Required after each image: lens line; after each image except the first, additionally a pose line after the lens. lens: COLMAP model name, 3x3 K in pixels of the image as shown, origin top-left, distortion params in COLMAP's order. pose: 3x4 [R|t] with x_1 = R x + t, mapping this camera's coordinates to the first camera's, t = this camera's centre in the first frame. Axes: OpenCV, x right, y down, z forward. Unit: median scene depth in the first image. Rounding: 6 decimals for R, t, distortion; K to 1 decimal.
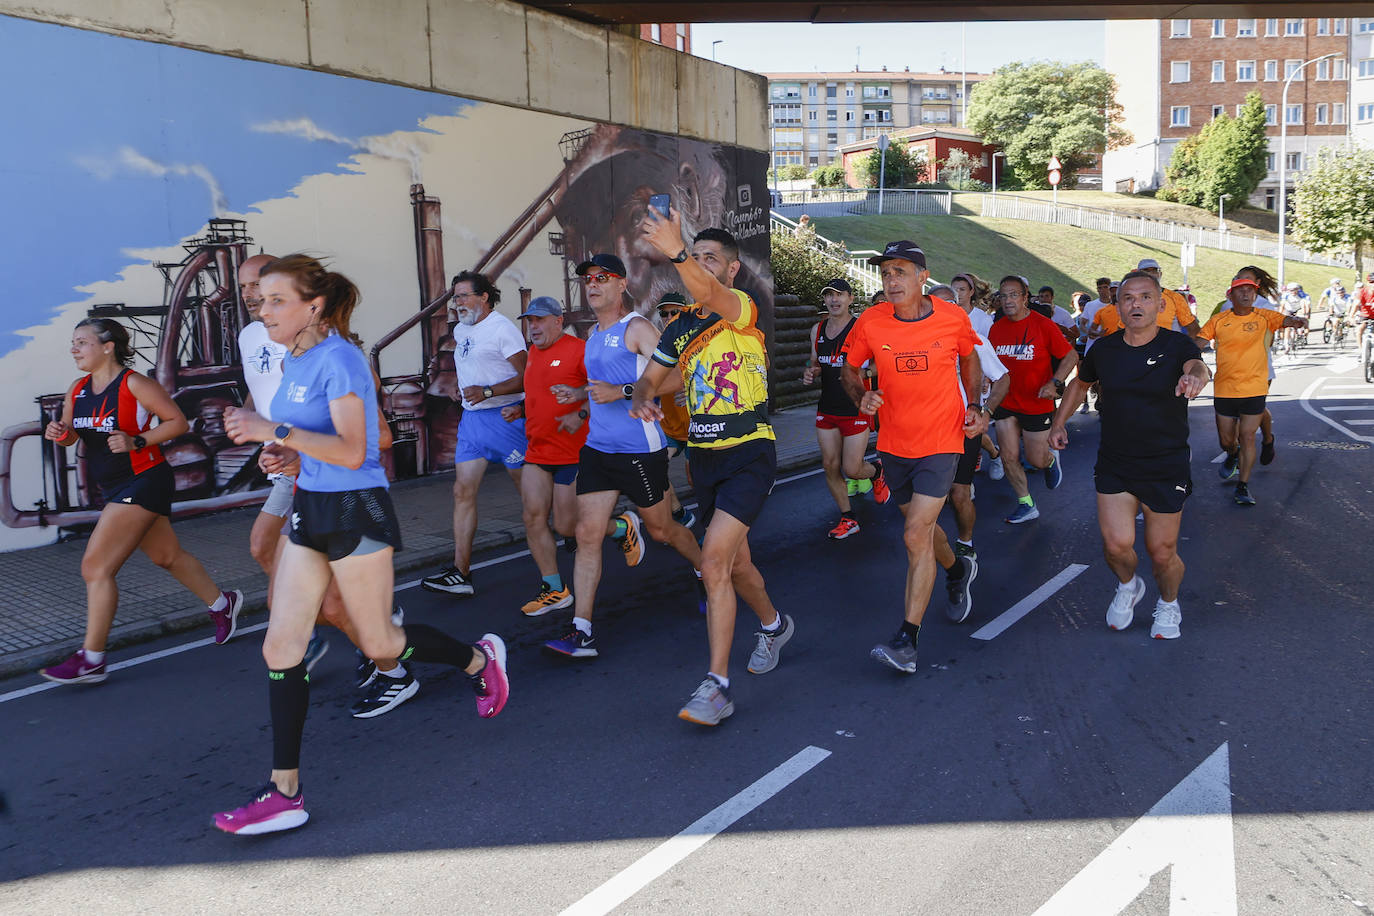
lens RADIAL K [[1590.9, 0, 687.0], [0, 1590.9, 458.0], [0, 0, 1]] dist [-0.014163, -0.023078]
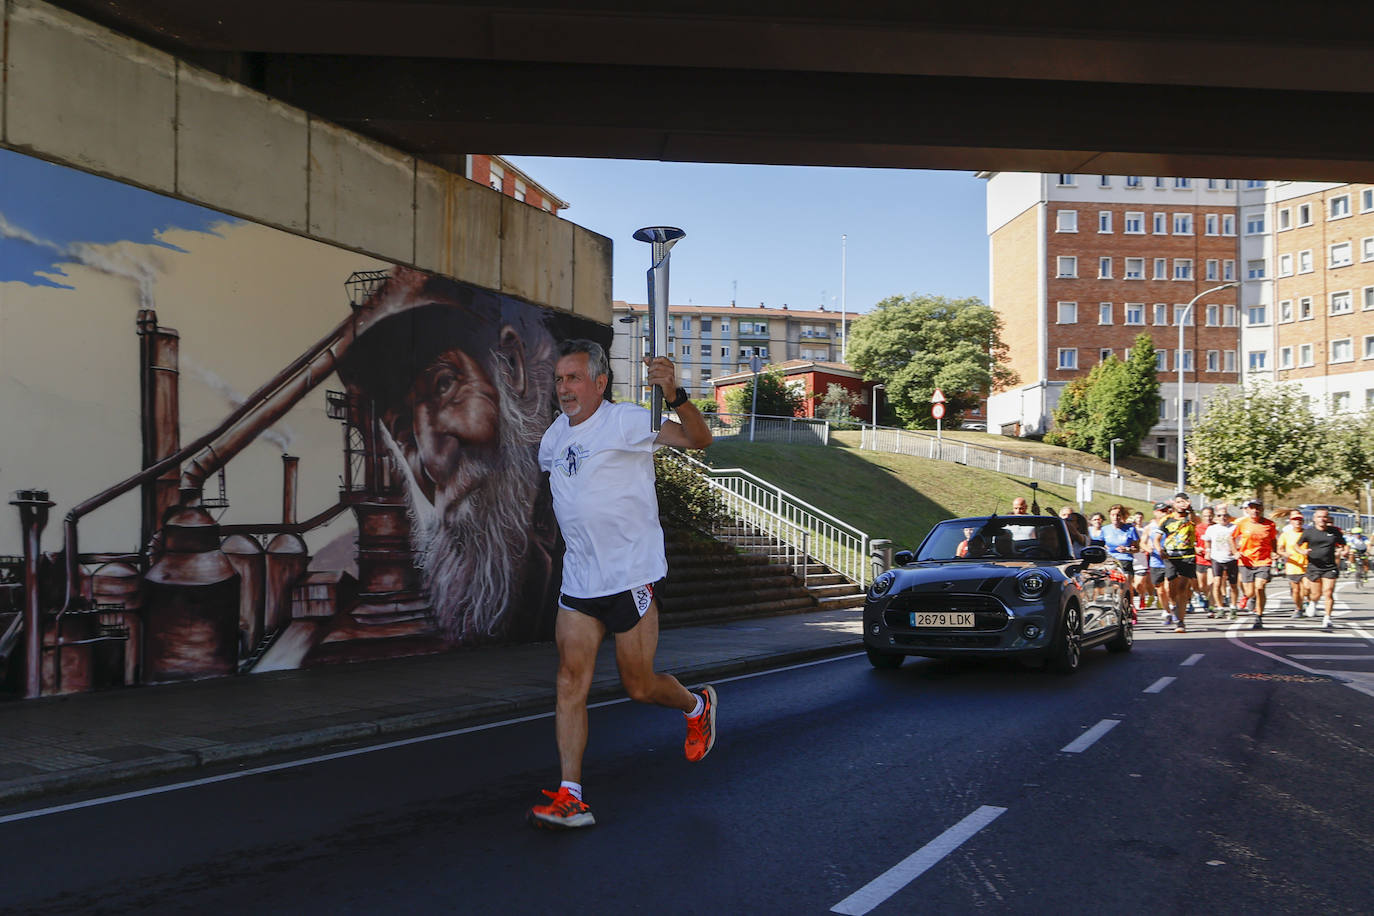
lens RADIAL K [[1590.9, 0, 687.0], [0, 1590.9, 458.0], [0, 0, 1]] dist [-0.014163, -0.023078]
pose [[0.996887, 0.035648, 0.070330, 0.020825], [-0.023322, 0.985362, -0.168873, 0.012554], [-0.075321, 0.166707, 0.983125, 0.104042]]
